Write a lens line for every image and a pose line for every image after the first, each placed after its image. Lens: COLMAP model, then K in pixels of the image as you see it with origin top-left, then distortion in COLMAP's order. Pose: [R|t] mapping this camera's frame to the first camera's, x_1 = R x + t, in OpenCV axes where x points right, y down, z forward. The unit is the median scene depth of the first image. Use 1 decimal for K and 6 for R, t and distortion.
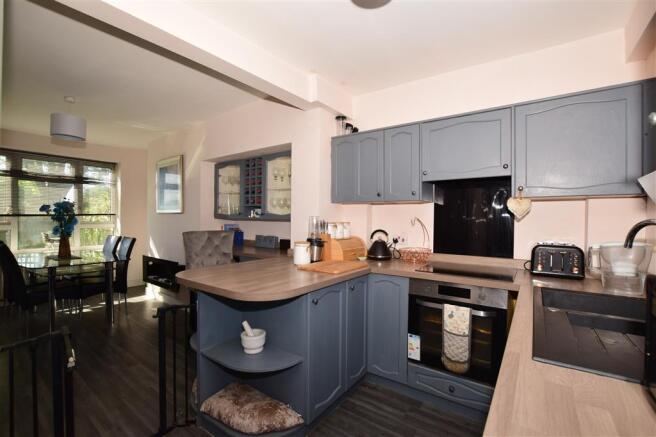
lens RADIAL K [[289.4, 0, 328.0], [0, 289.4, 218.5], [0, 0, 1]] dist [-0.039505, 0.012312]
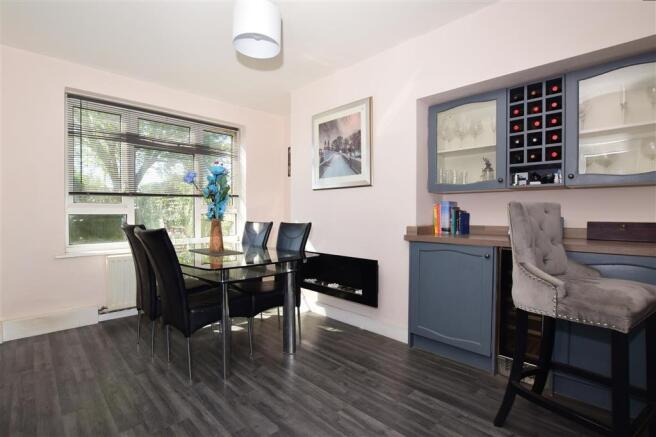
lens RADIAL K [[310.1, 0, 328.0], [0, 310.1, 218.5], [0, 0, 1]] dist [-0.002117, -0.000204]
pose [[0.988893, -0.007002, -0.148466, -0.512622], [0.010157, 0.999738, 0.020497, 0.041461], [0.148283, -0.021777, 0.988705, 0.281833]]
